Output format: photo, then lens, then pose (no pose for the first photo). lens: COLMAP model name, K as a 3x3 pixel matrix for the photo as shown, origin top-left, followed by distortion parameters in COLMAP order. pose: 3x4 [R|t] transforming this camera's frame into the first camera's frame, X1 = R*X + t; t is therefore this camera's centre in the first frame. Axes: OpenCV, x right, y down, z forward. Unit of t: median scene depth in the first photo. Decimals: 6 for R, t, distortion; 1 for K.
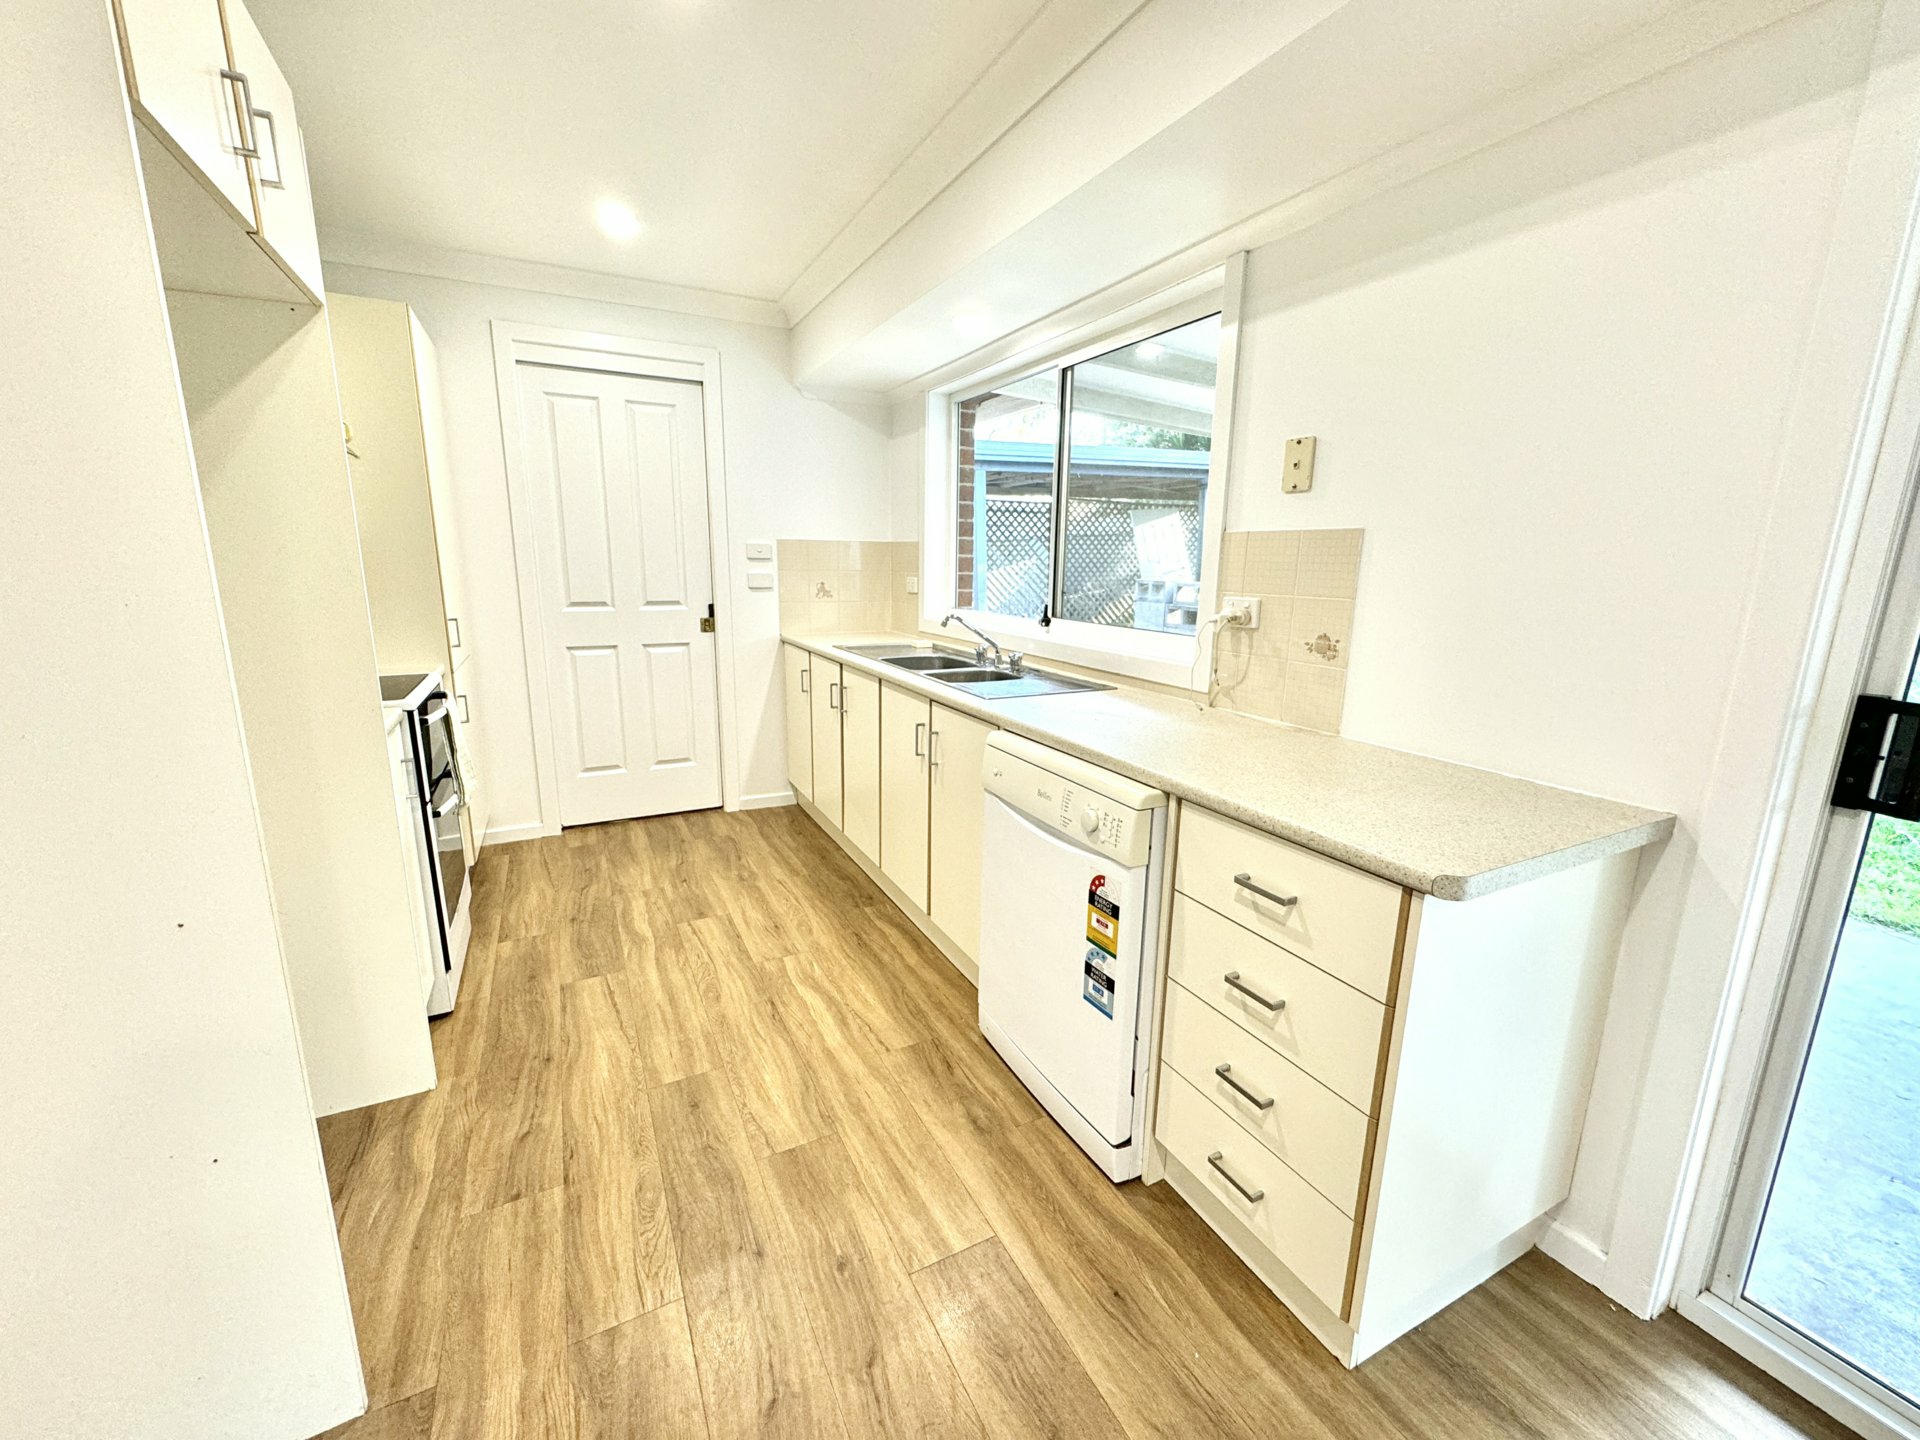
lens RADIAL K [[765.7, 0, 957.2], [0, 765.7, 721.2], [0, 0, 1]] dist [-0.001682, -0.000156]
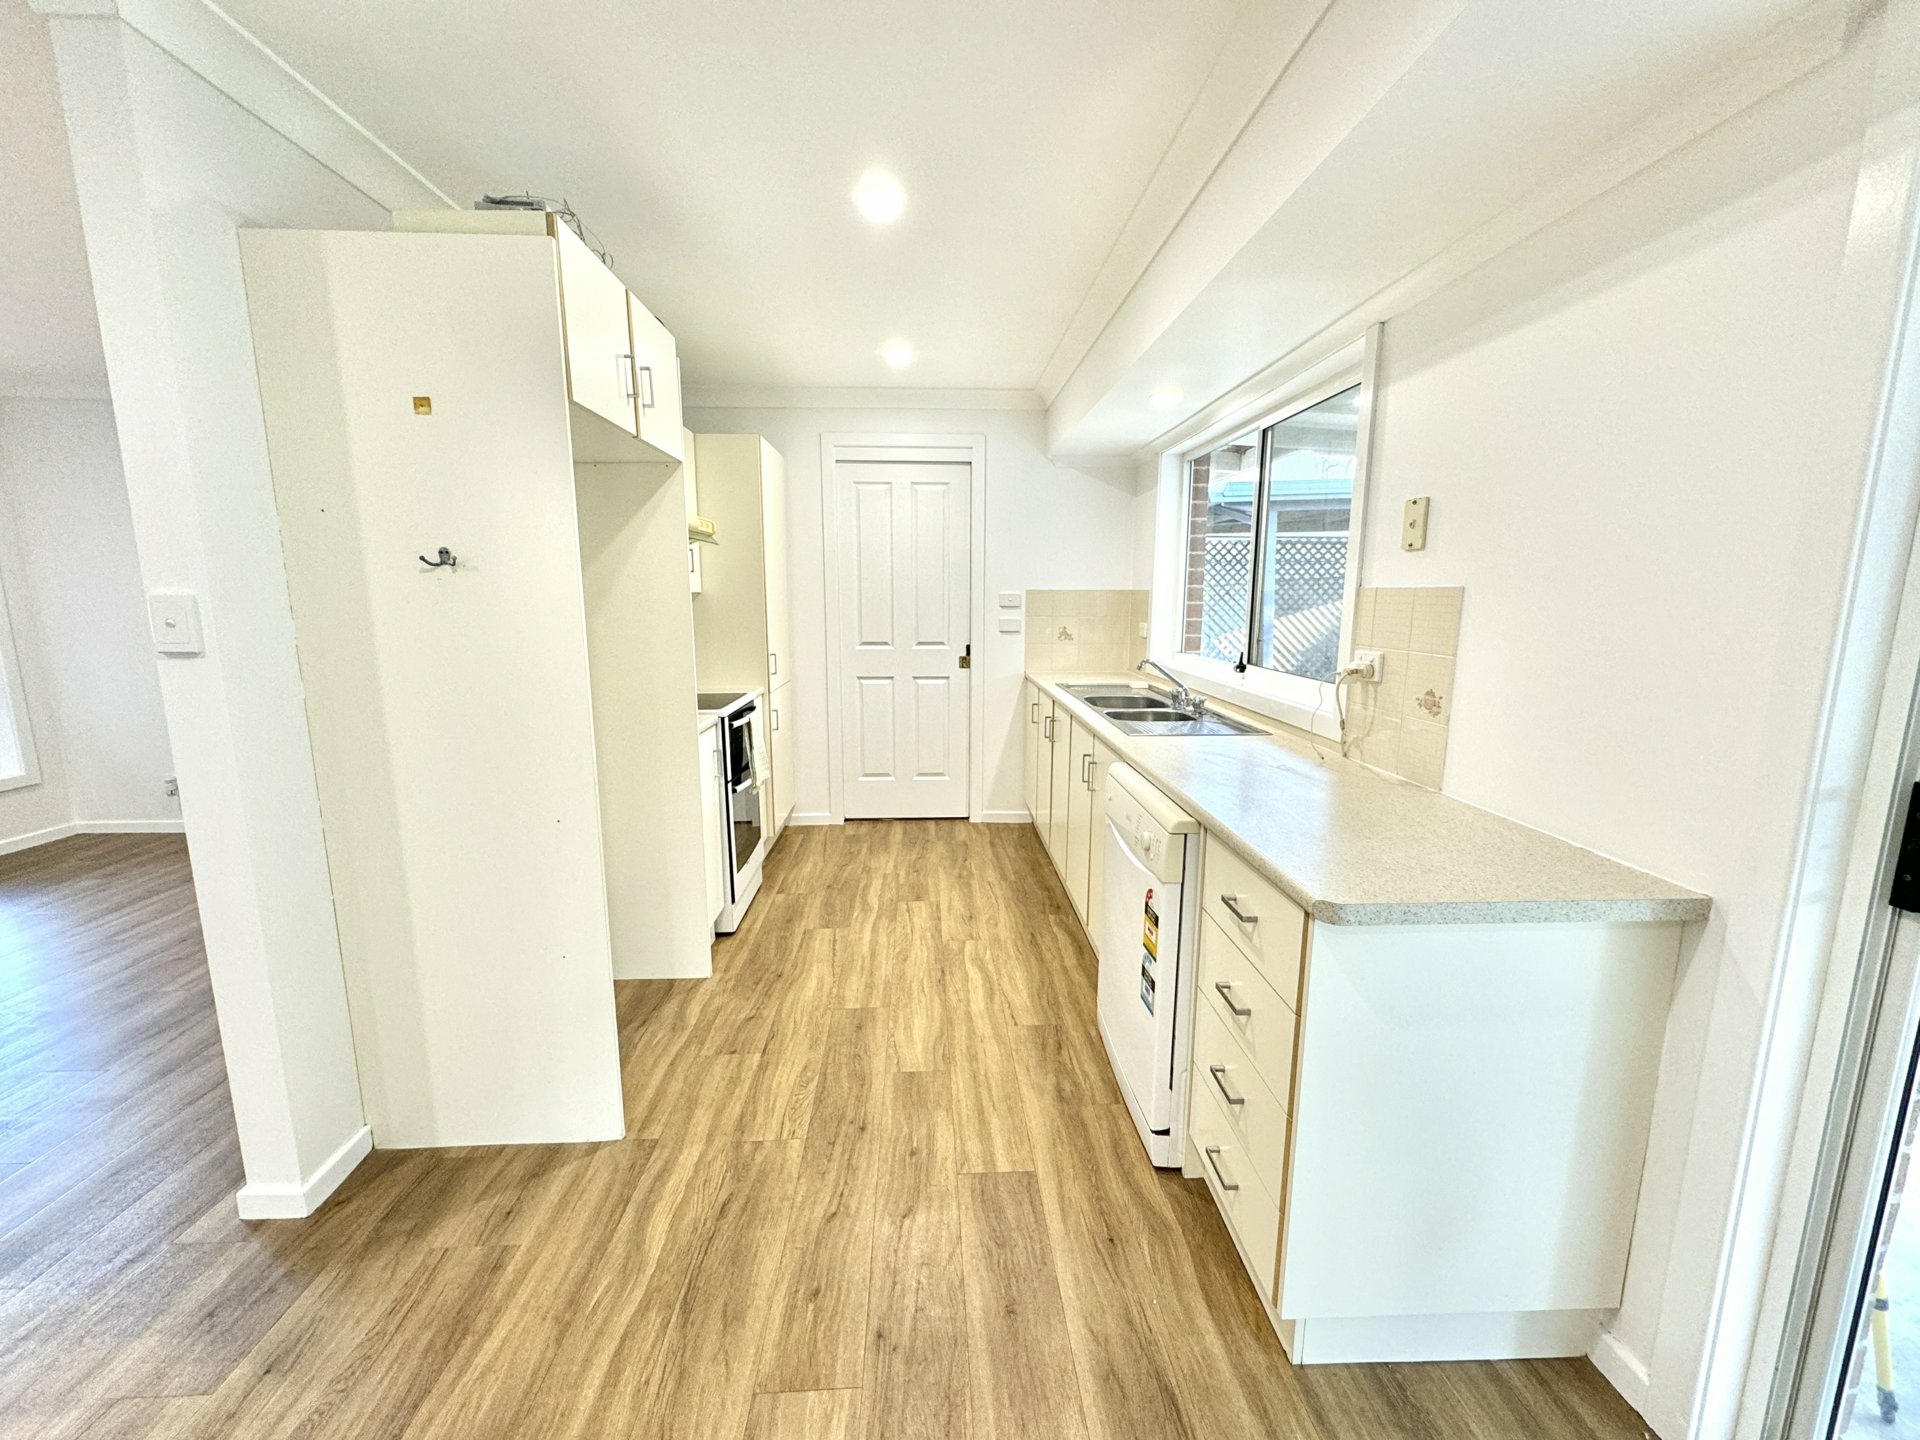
lens RADIAL K [[765.7, 0, 957.2], [0, 765.7, 721.2], [0, 0, 1]] dist [-0.001682, -0.000156]
pose [[0.908915, 0.056646, -0.413115, 0.295502], [-0.075734, 0.996678, -0.029963, 0.003532], [0.410045, 0.058521, 0.910186, -0.147945]]
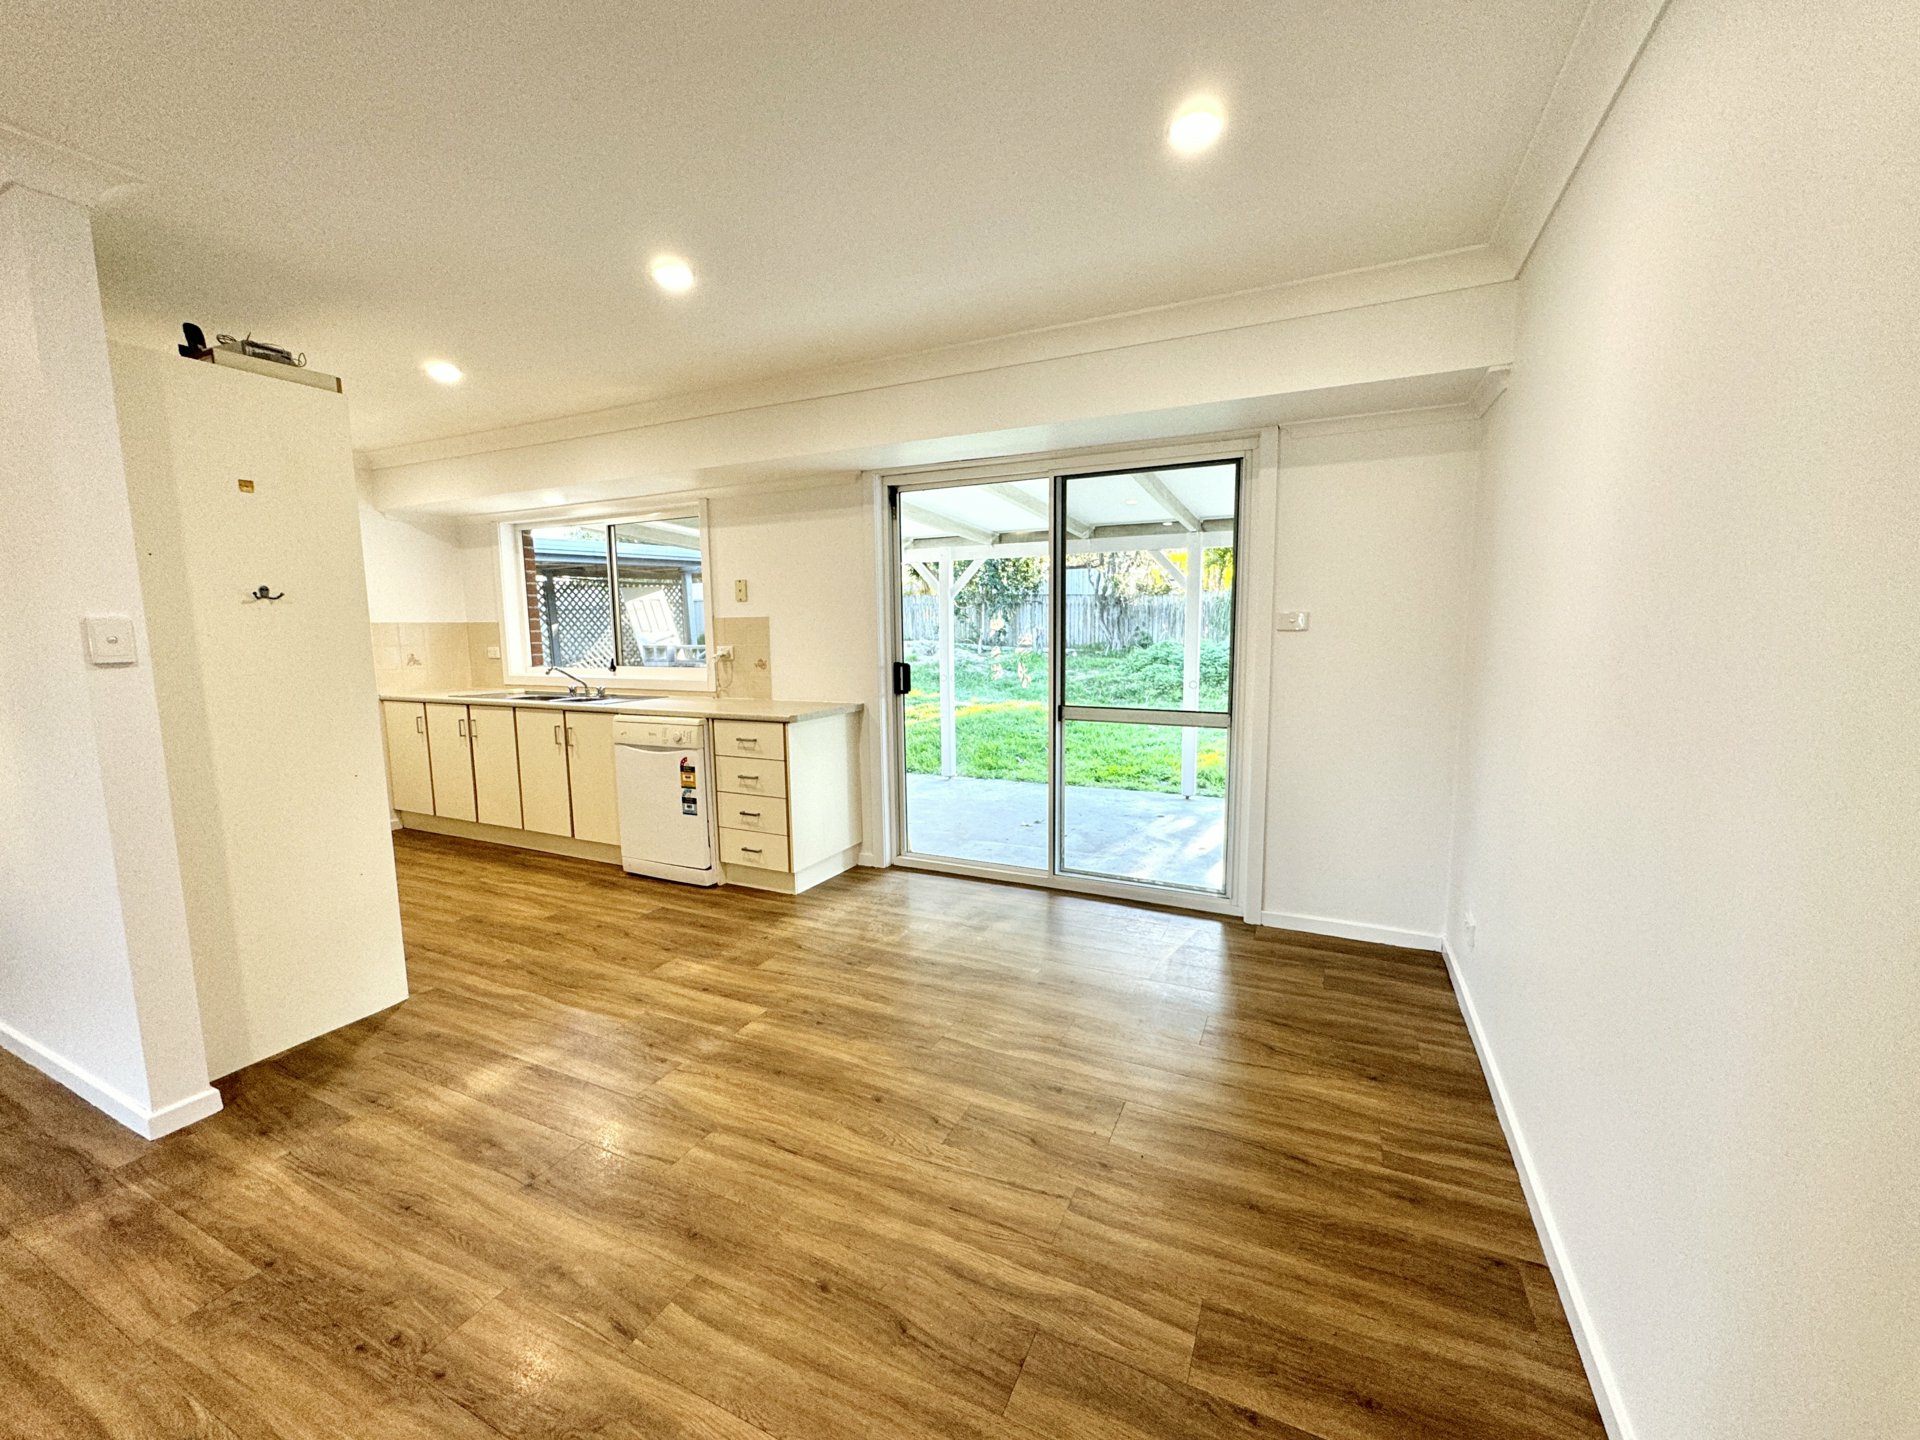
lens RADIAL K [[765.7, 0, 957.2], [0, 765.7, 721.2], [0, 0, 1]] dist [-0.001682, -0.000156]
pose [[0.796988, -0.098145, 0.595968, -0.437695], [0.148600, 0.988243, -0.035977, 0.233722], [-0.585430, 0.117234, 0.802202, -1.153864]]
